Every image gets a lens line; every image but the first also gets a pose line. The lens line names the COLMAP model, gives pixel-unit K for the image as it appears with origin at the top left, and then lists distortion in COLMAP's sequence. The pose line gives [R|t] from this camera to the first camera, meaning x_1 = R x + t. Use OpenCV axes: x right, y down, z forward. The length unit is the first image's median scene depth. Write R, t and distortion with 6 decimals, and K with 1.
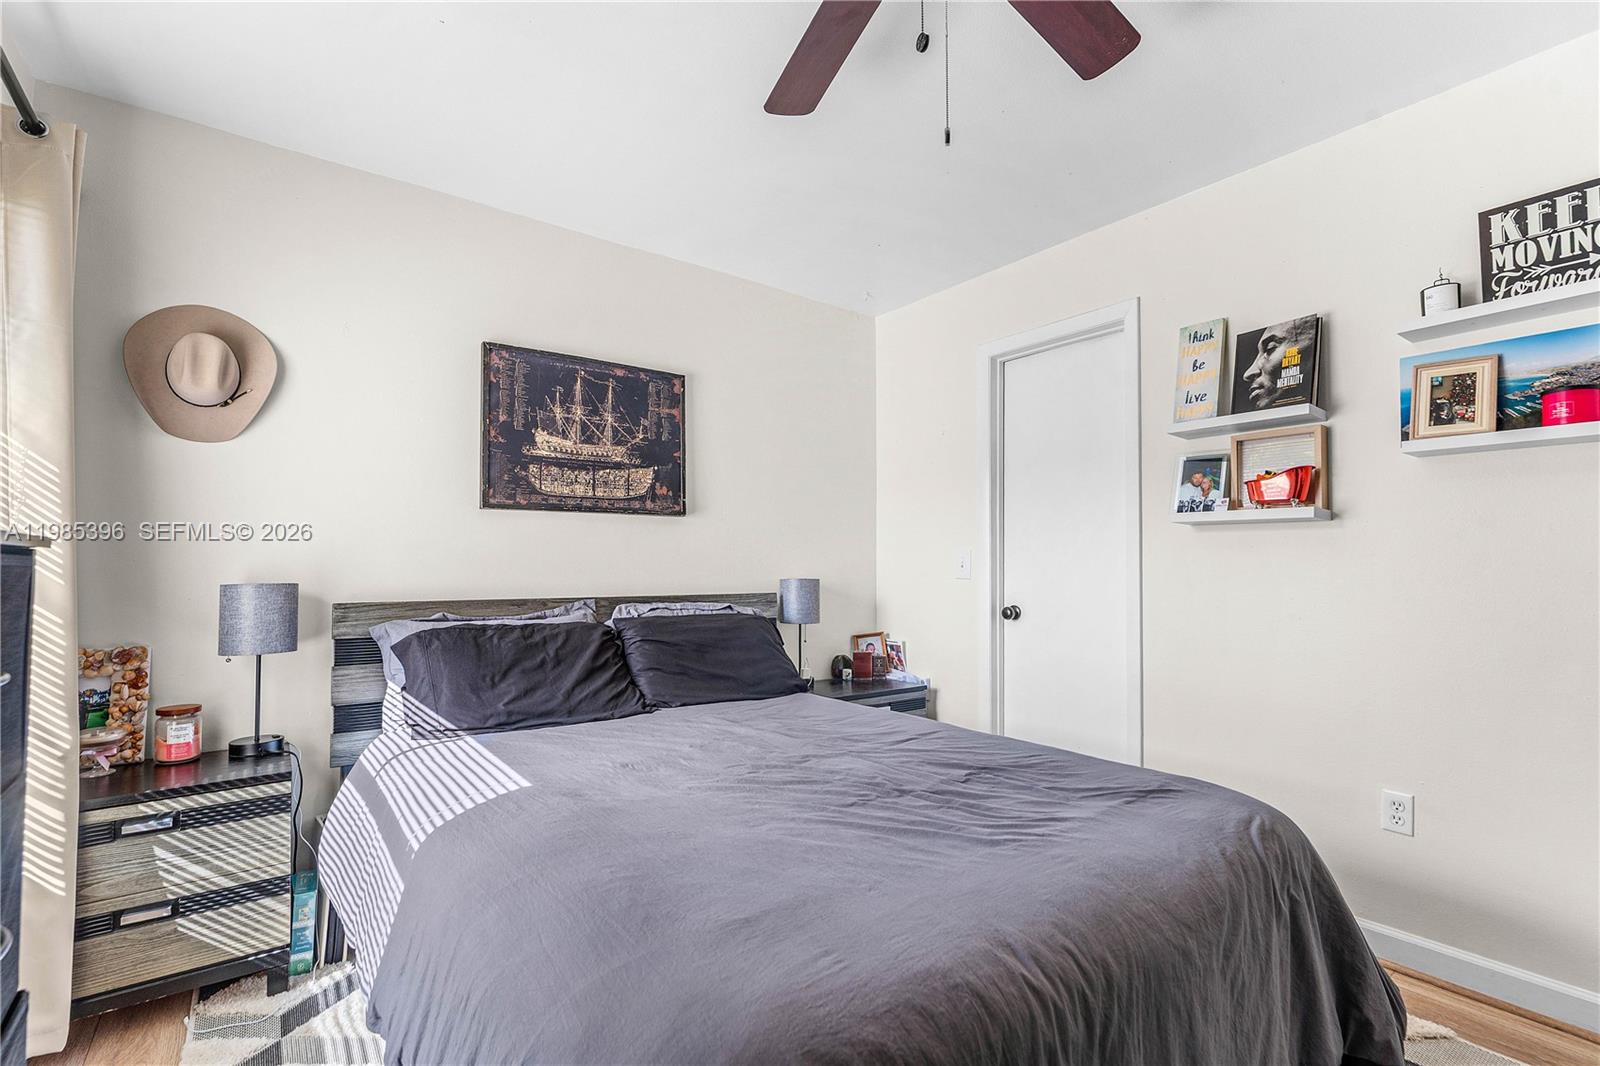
lens RADIAL K [[713.8, 0, 795.8], [0, 713.8, 525.7], [0, 0, 1]] dist [0.001167, 0.000336]
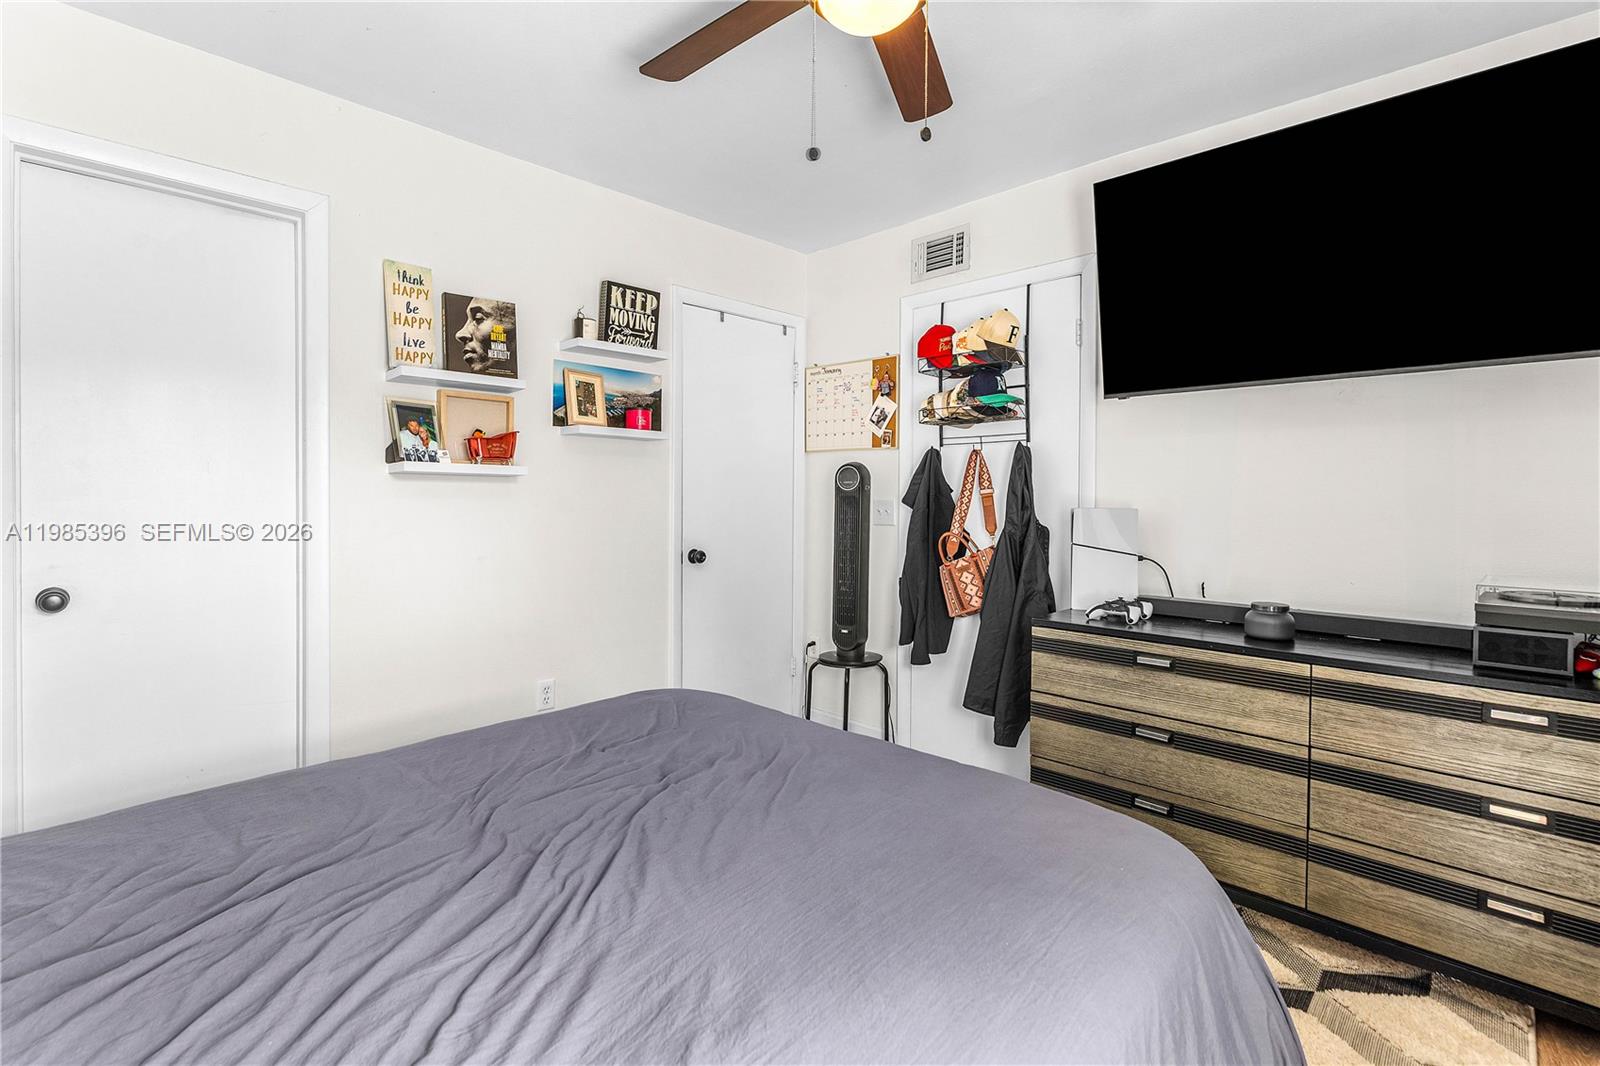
lens RADIAL K [[702.3, 0, 803.8], [0, 702.3, 505.0], [0, 0, 1]] dist [-0.000360, -0.000047]
pose [[-0.133964, -0.012320, 0.990910, -0.992199], [-0.056812, 0.998374, 0.004733, 0.012316], [-0.989356, -0.055661, -0.134446, 1.301976]]
